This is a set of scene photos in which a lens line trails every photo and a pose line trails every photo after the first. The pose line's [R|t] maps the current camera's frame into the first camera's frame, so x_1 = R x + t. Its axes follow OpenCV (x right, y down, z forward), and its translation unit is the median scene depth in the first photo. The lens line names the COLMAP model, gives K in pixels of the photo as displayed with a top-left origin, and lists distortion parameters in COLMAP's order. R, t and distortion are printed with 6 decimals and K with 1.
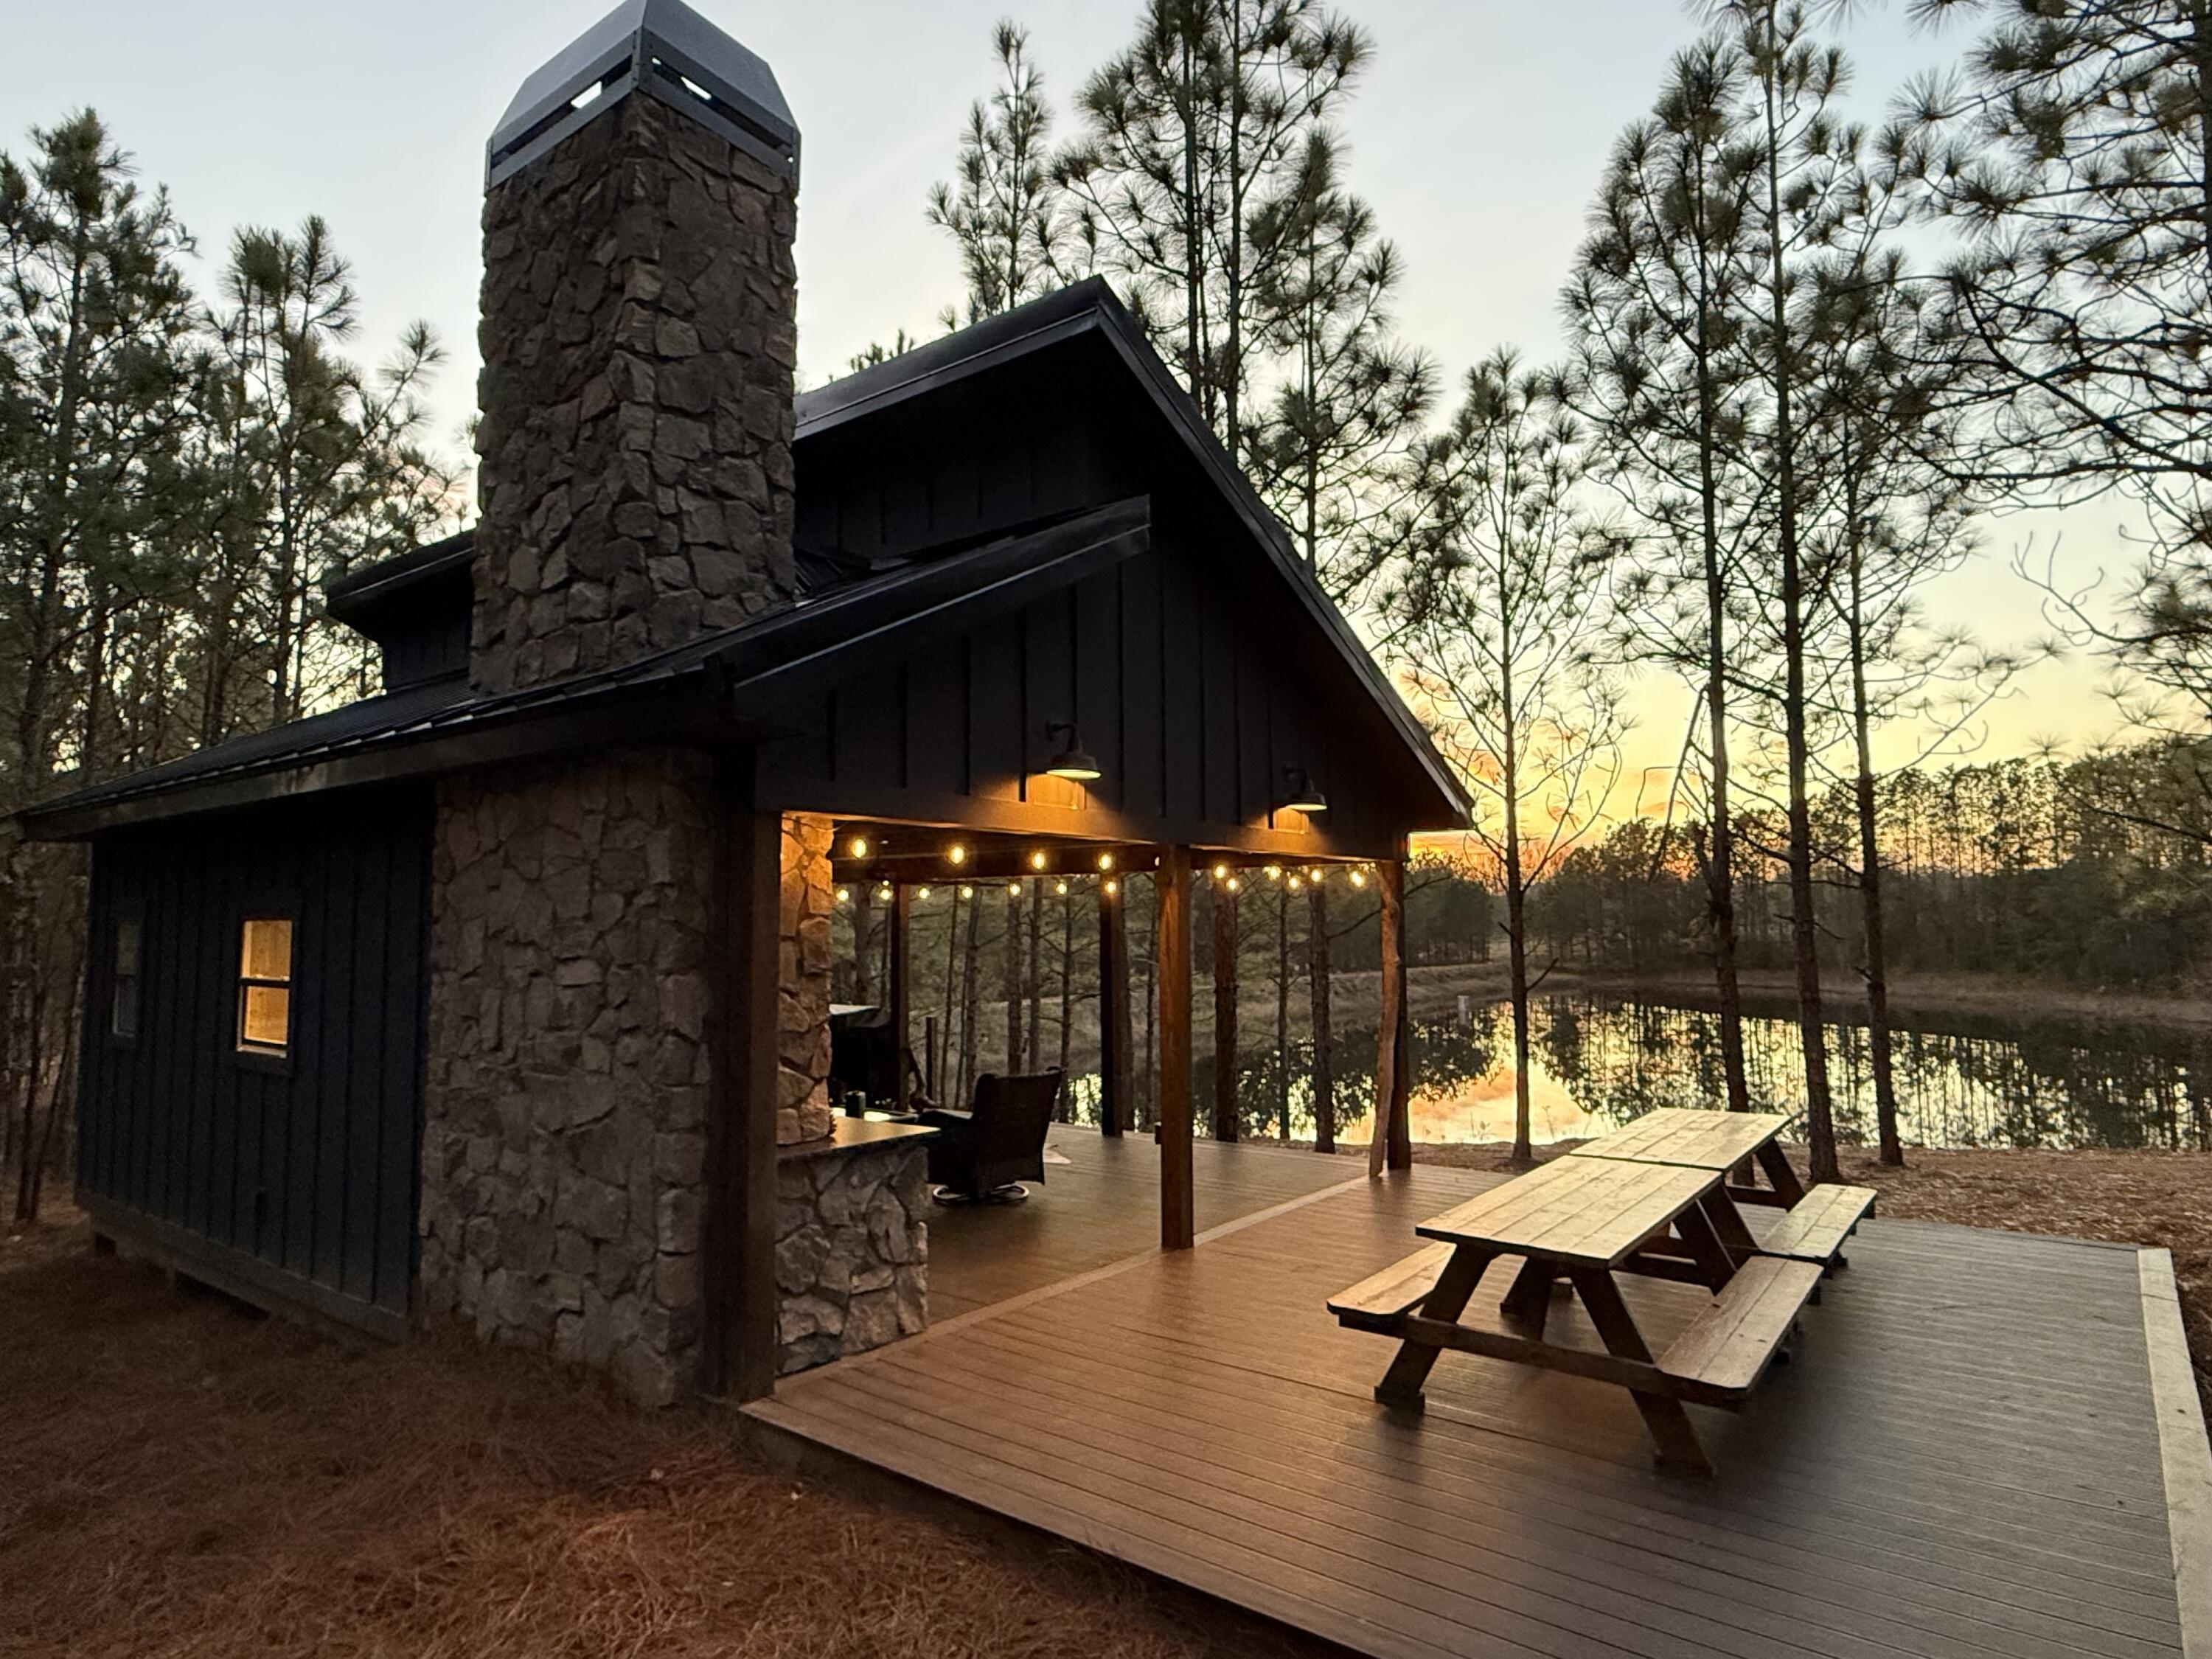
lens RADIAL K [[1276.3, 0, 1106.2], [0, 1276.3, 836.8], [0, 0, 1]] dist [-0.002107, -0.001352]
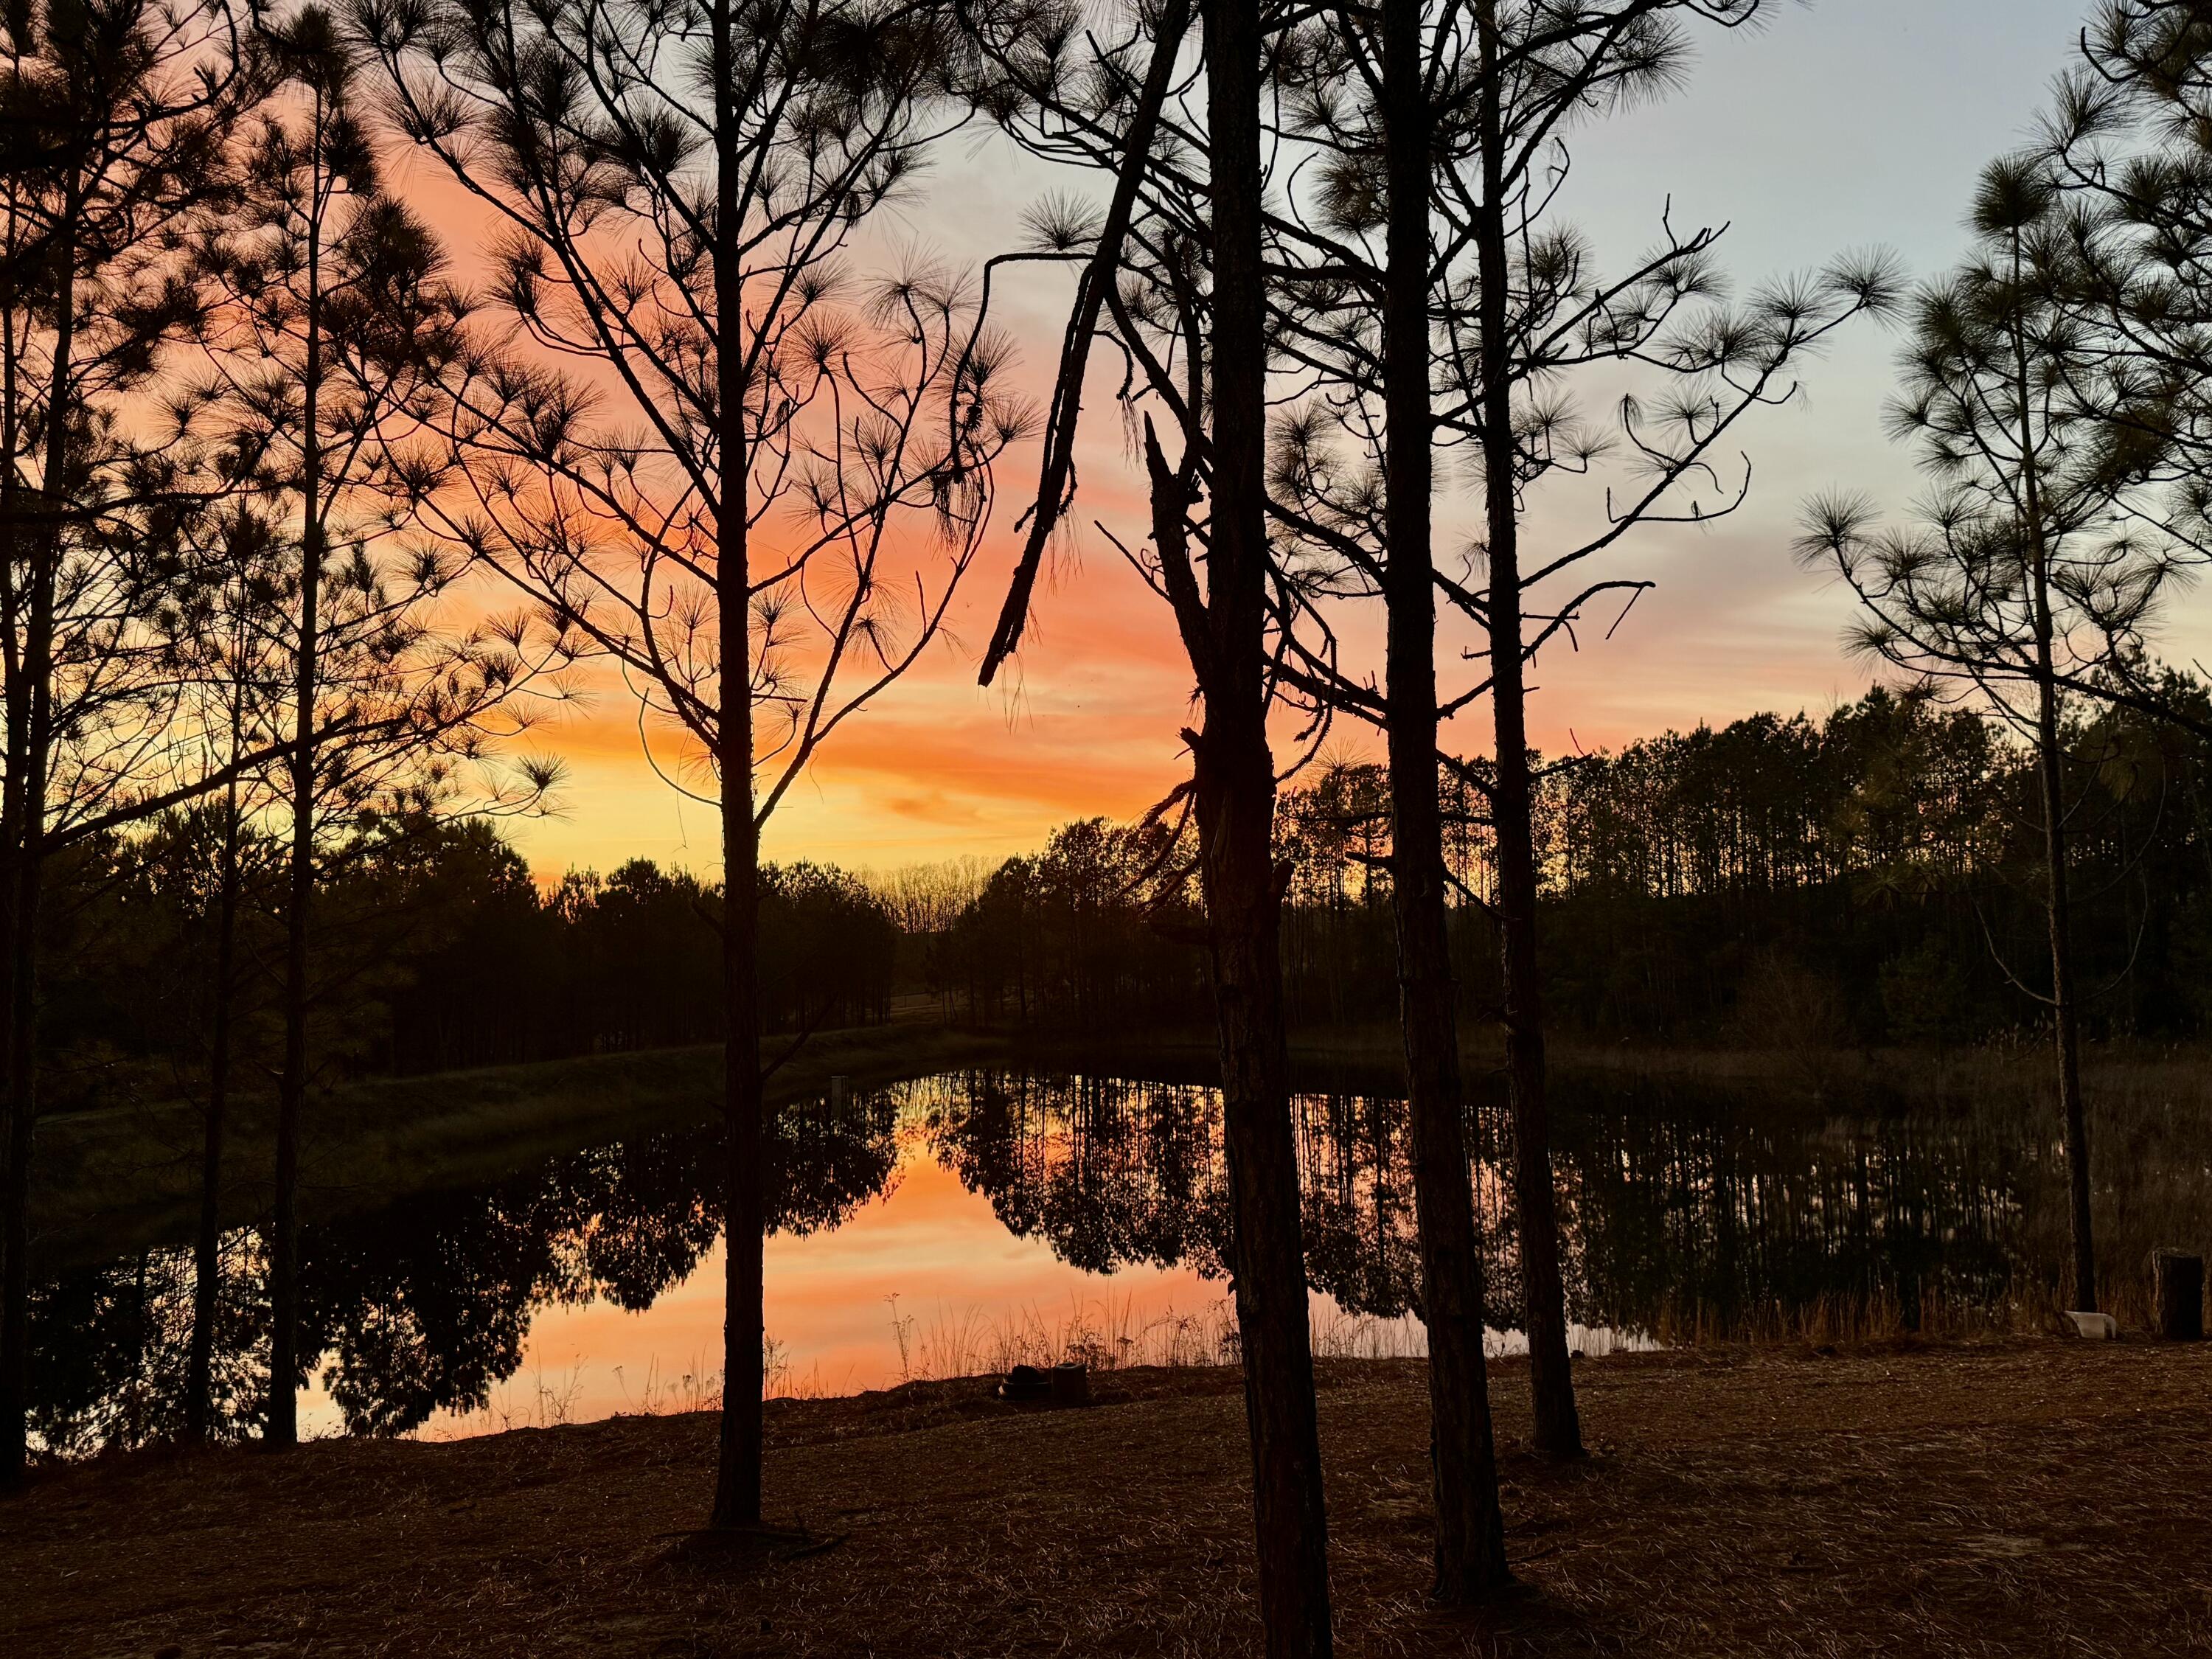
lens RADIAL K [[1807.9, 0, 1120.0], [0, 1807.9, 821.5], [0, 0, 1]] dist [0.118035, 0.000276]
pose [[0.917174, 0.019151, 0.398026, 0.204889], [-0.012916, 0.999748, -0.018340, 0.050863], [-0.398277, 0.011680, 0.917191, 0.439074]]
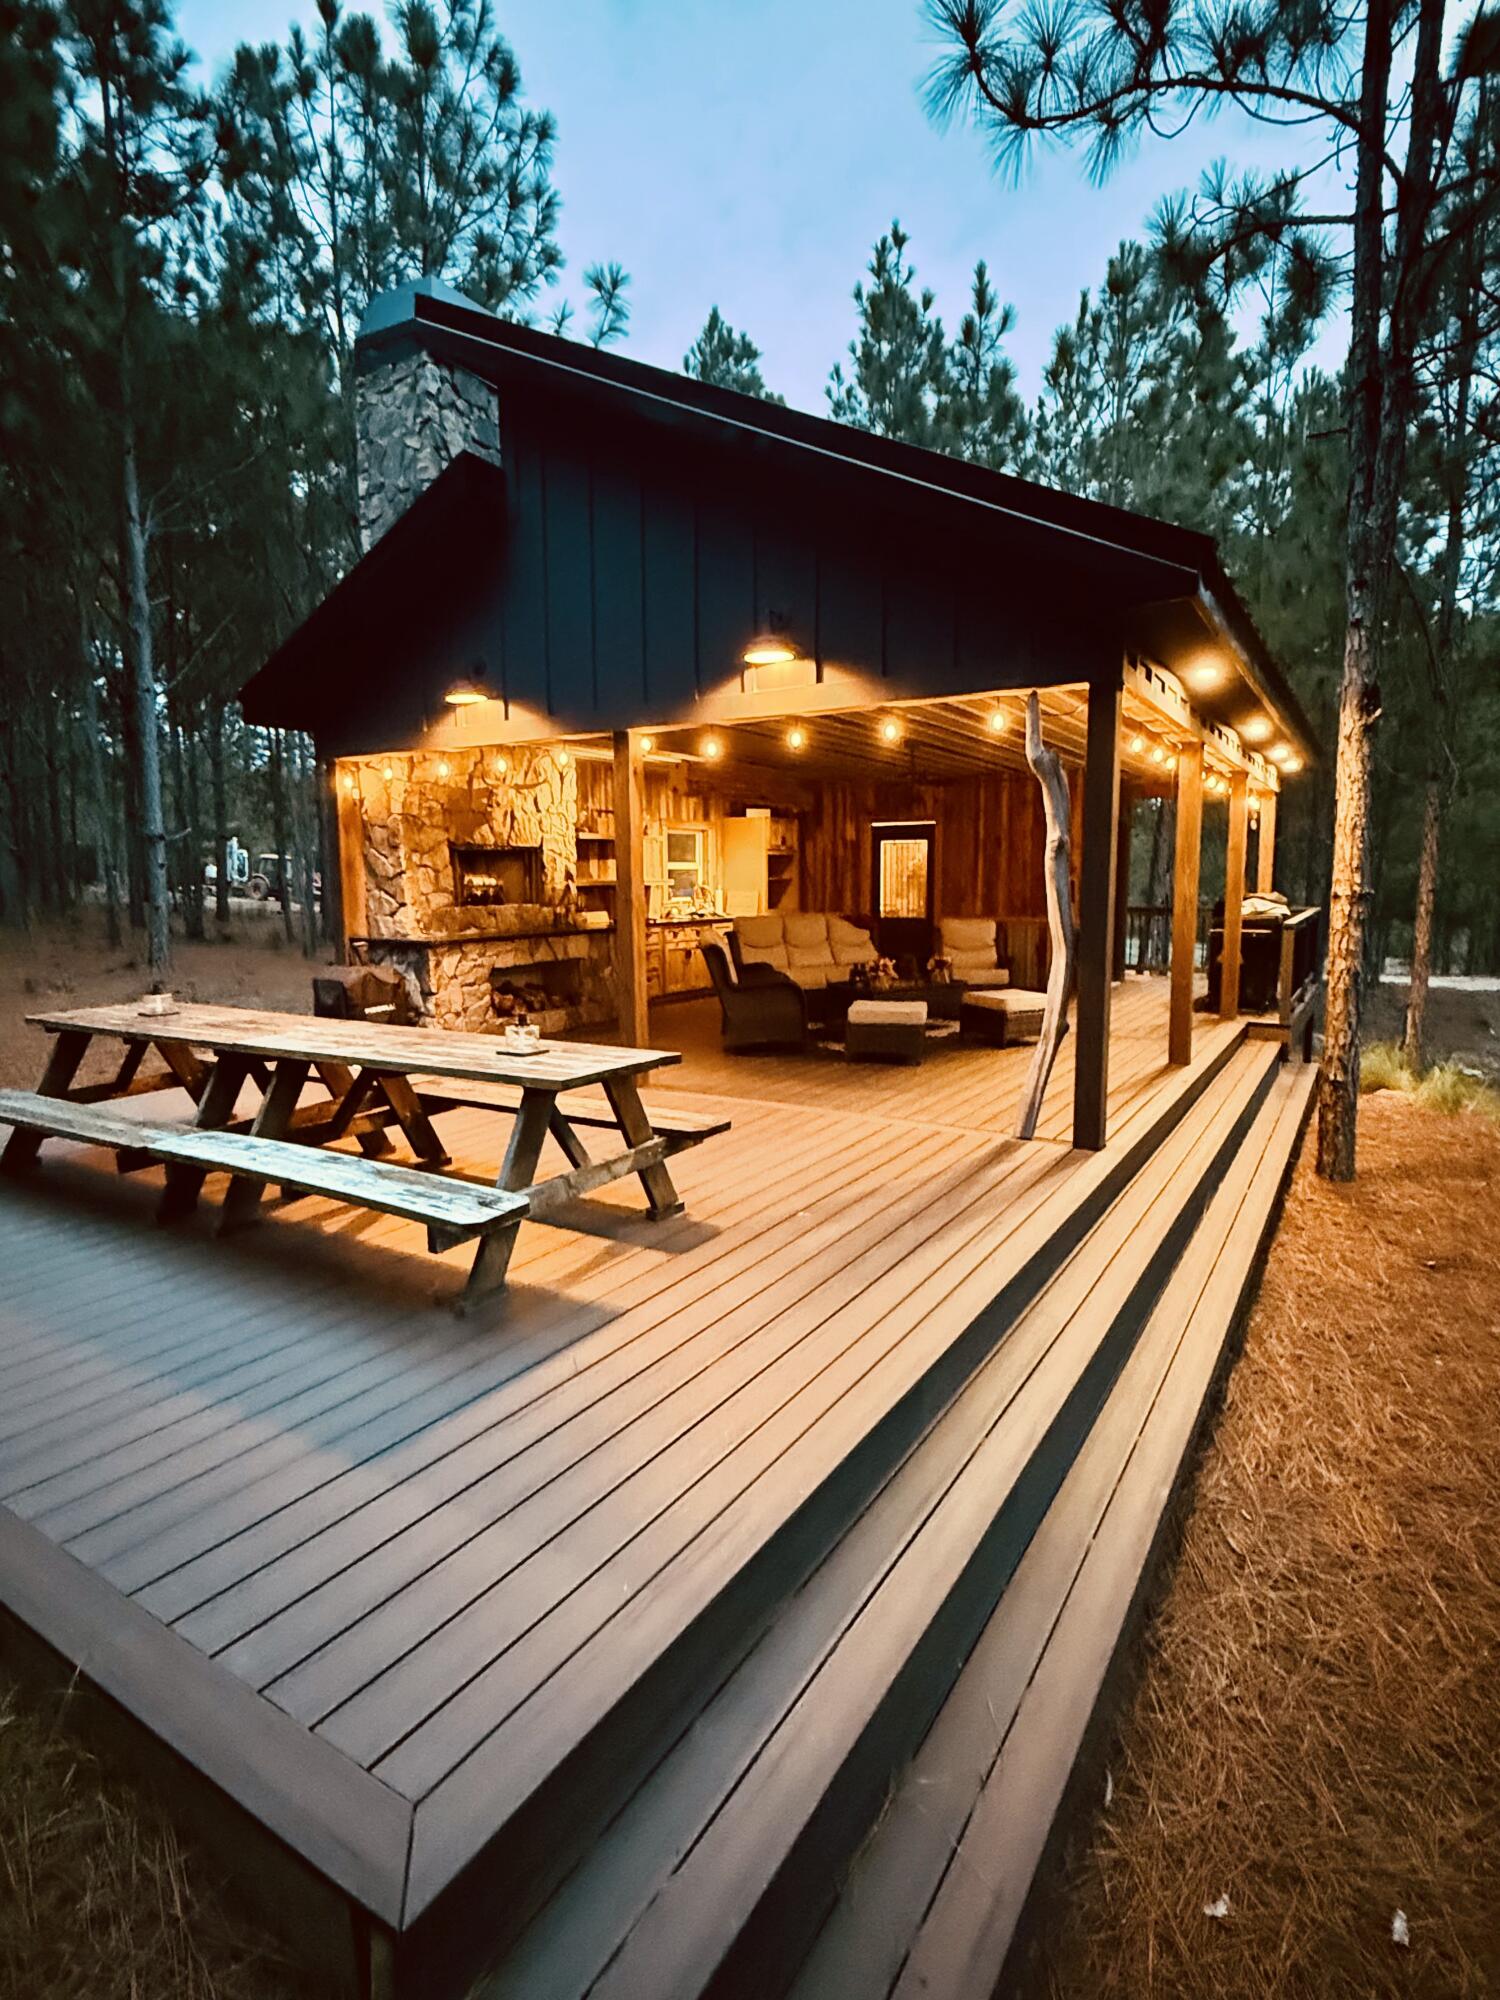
lens RADIAL K [[1015.3, 0, 743.3], [0, 1015.3, 992.9], [0, 0, 1]] dist [0.000905, 0.000038]
pose [[0.088381, 0.118369, -0.989029, 0.397932], [0.074496, 0.989348, 0.125065, 0.052690], [0.993297, -0.084732, 0.078621, 0.421029]]
